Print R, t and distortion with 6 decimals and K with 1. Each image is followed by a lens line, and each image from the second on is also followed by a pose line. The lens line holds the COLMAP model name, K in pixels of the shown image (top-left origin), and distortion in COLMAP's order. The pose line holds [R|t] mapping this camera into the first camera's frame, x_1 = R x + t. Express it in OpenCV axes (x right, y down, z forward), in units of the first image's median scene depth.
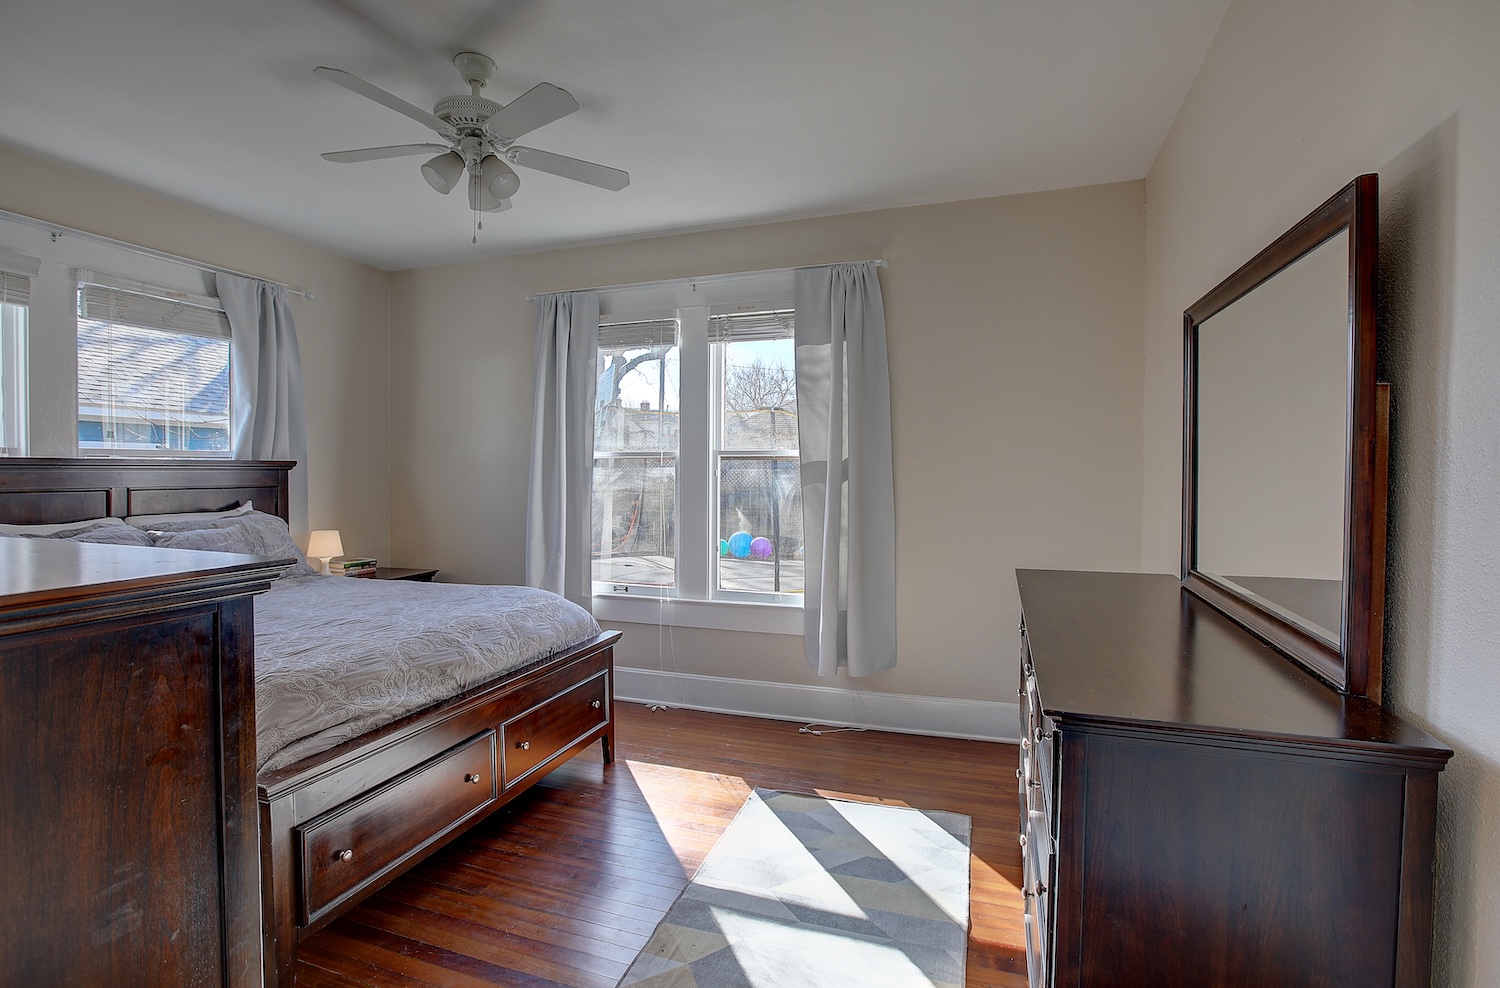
lens RADIAL K [[706.4, 0, 750.0], [0, 706.4, 494.0], [0, 0, 1]] dist [-0.001052, -0.000119]
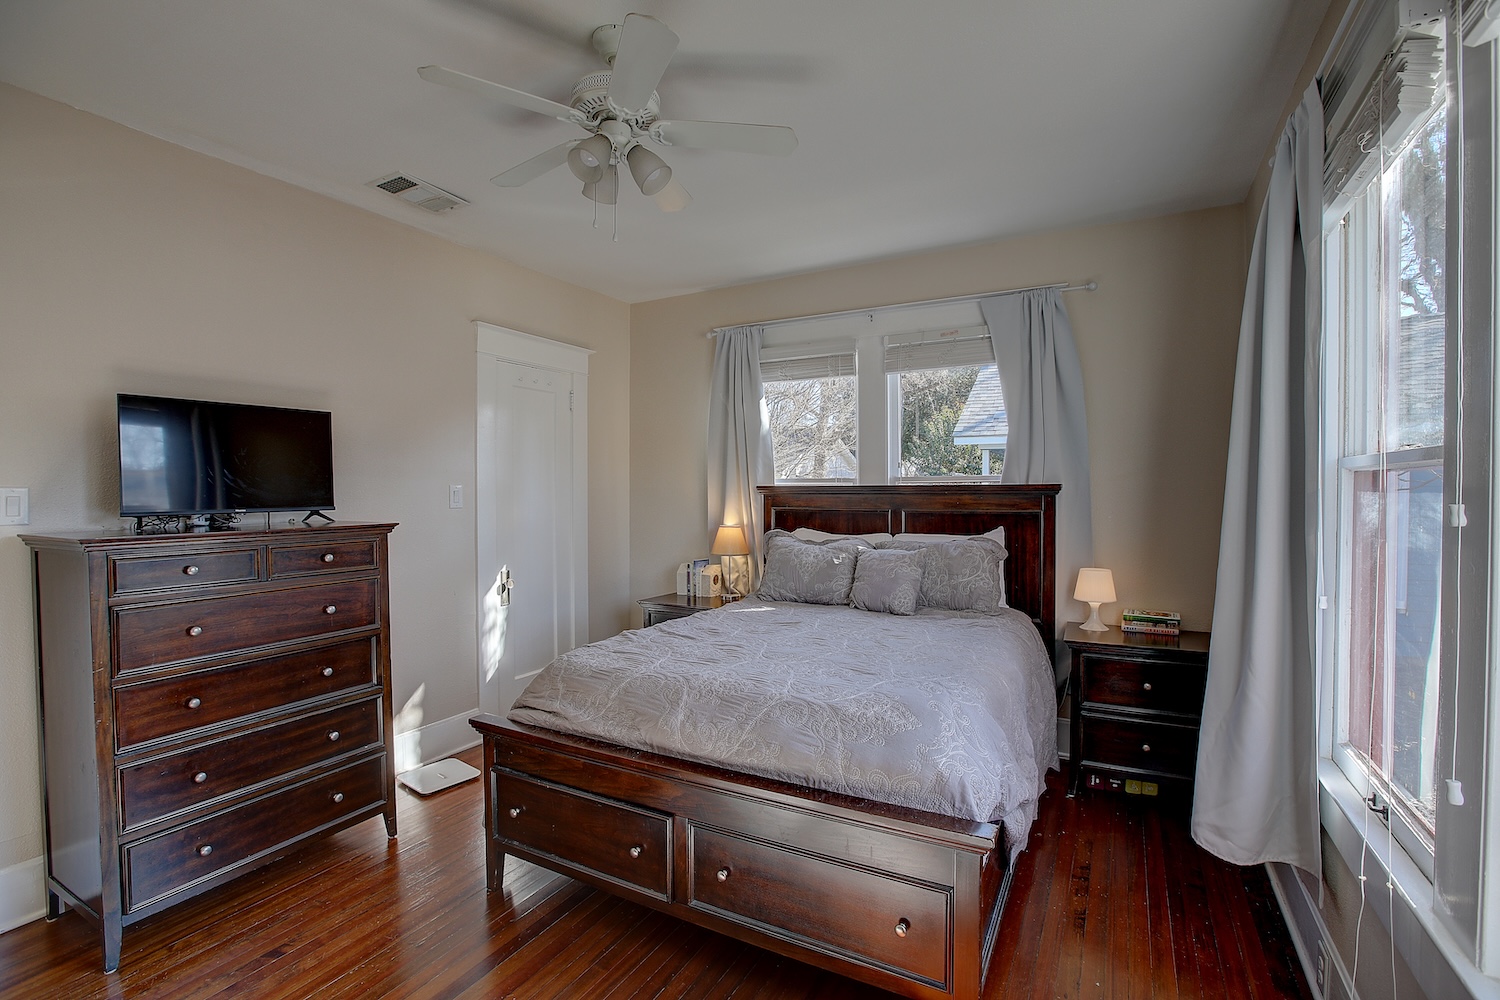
lens RADIAL K [[686.9, 0, 741.5], [0, 686.9, 497.7], [0, 0, 1]] dist [-0.055741, 0.021498]
pose [[-0.164694, 0.009285, -0.986301, 0.288493], [-0.029537, 0.999461, 0.014341, -0.035779], [0.985902, 0.031494, -0.164331, 0.874640]]
